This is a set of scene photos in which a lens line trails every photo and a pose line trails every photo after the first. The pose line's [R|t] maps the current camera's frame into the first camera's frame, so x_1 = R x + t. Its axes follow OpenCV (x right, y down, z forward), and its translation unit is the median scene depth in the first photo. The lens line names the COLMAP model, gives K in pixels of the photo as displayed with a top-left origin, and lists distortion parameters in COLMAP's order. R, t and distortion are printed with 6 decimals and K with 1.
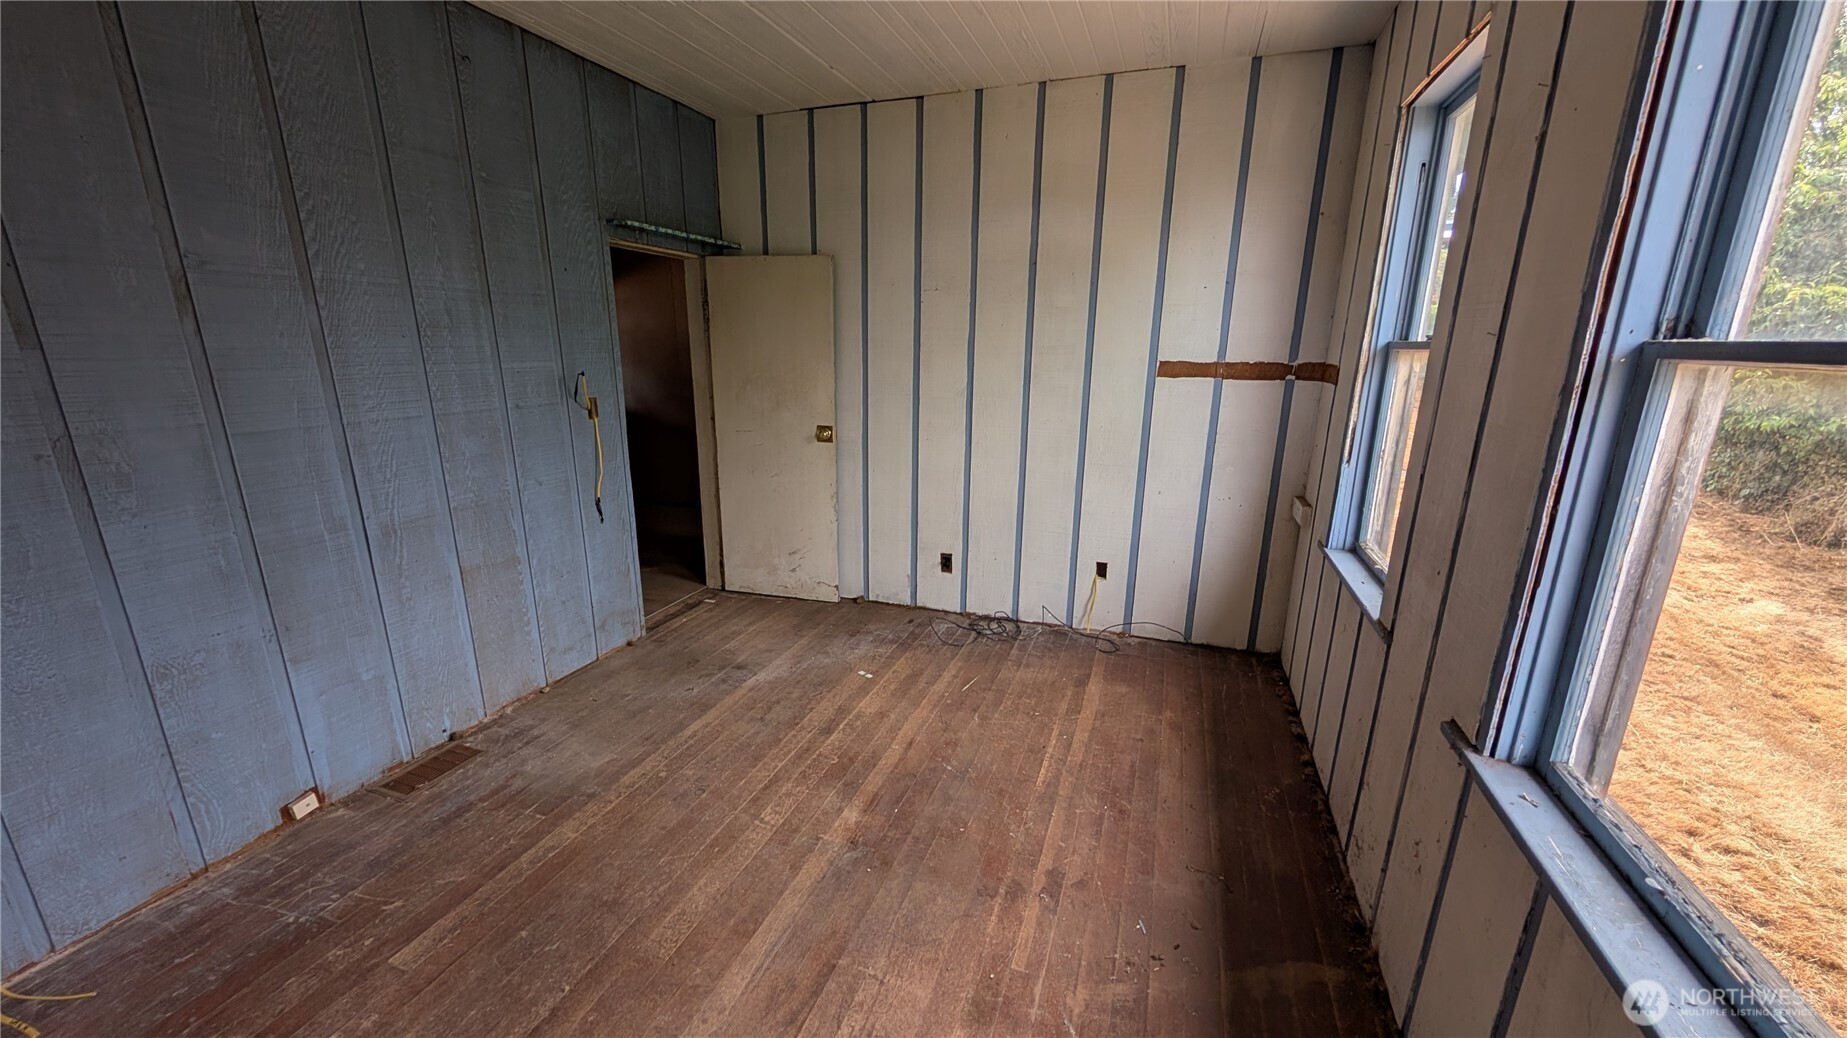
lens RADIAL K [[699.1, 0, 923.7], [0, 699.1, 527.3], [0, 0, 1]] dist [-0.001659, 0.000017]
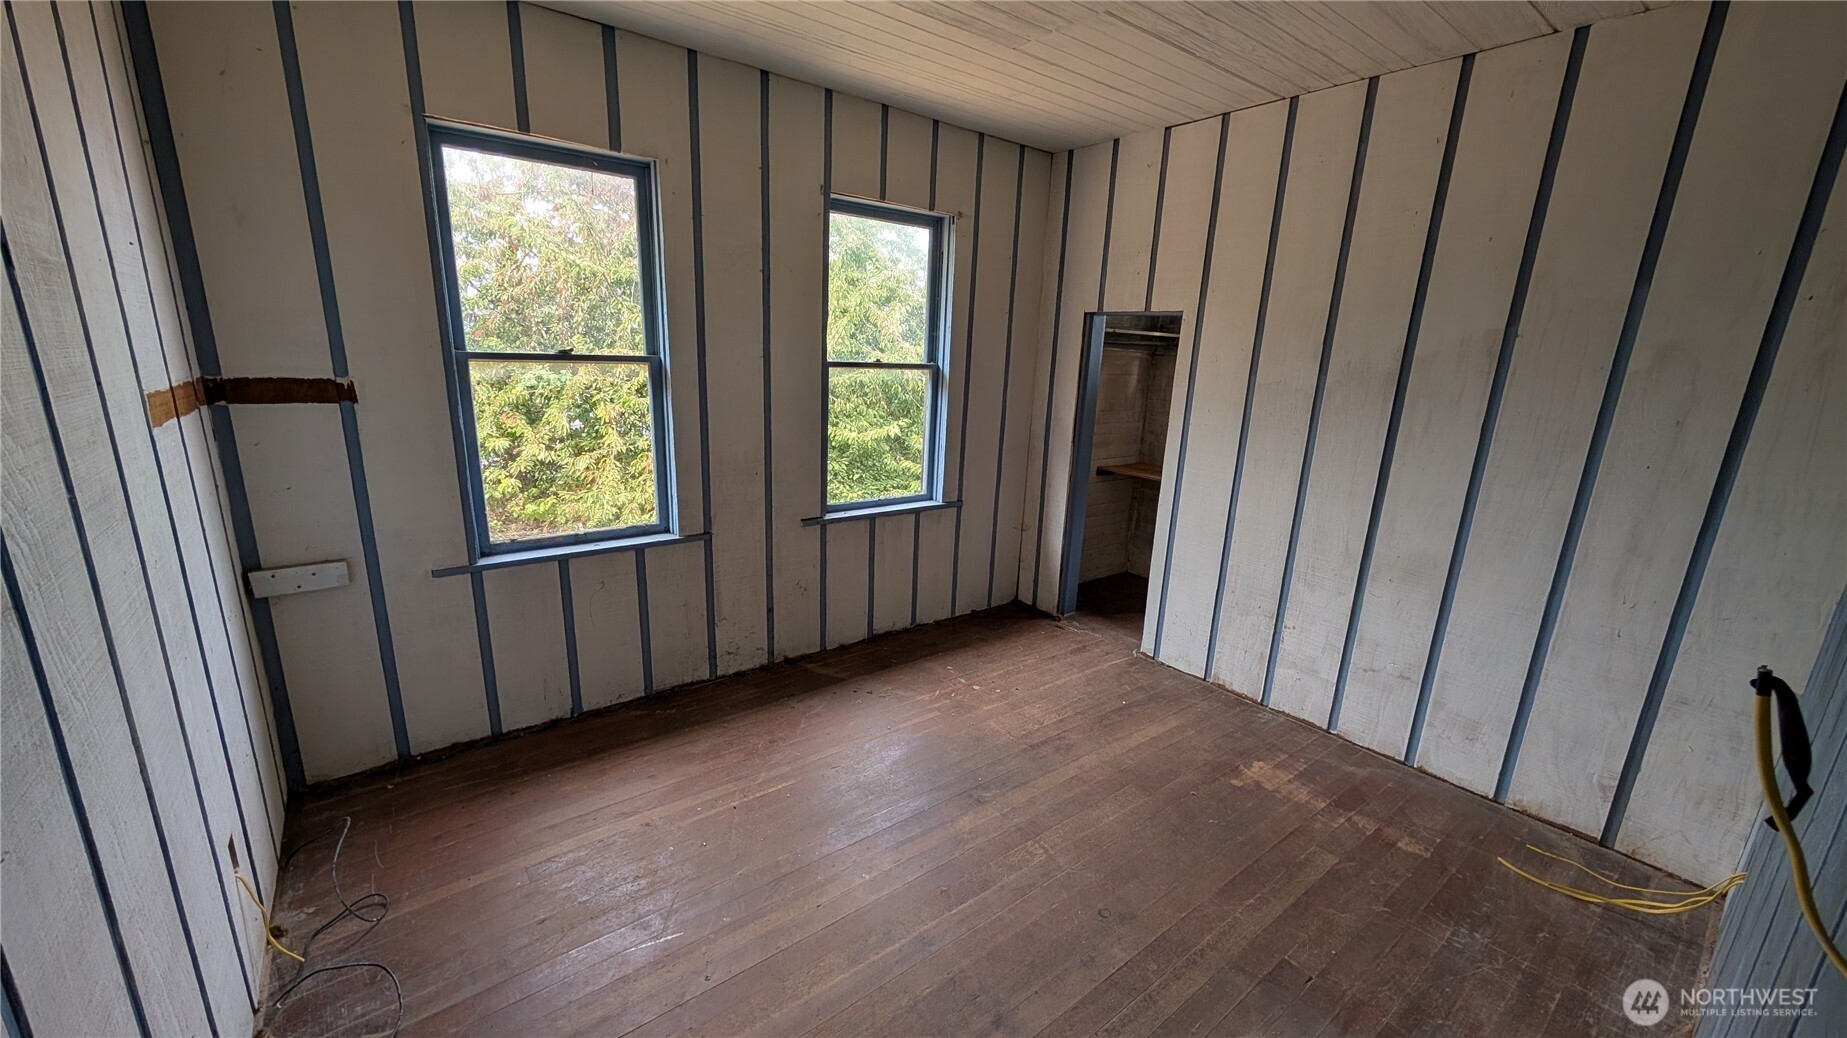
lens RADIAL K [[699.1, 0, 924.0], [0, 699.1, 523.0], [0, 0, 1]] dist [-0.001659, 0.000017]
pose [[-0.840085, -0.169031, 0.515448, -0.637852], [0.097913, 0.887355, 0.450571, -0.580769], [-0.533545, 0.428987, -0.728903, 1.980034]]
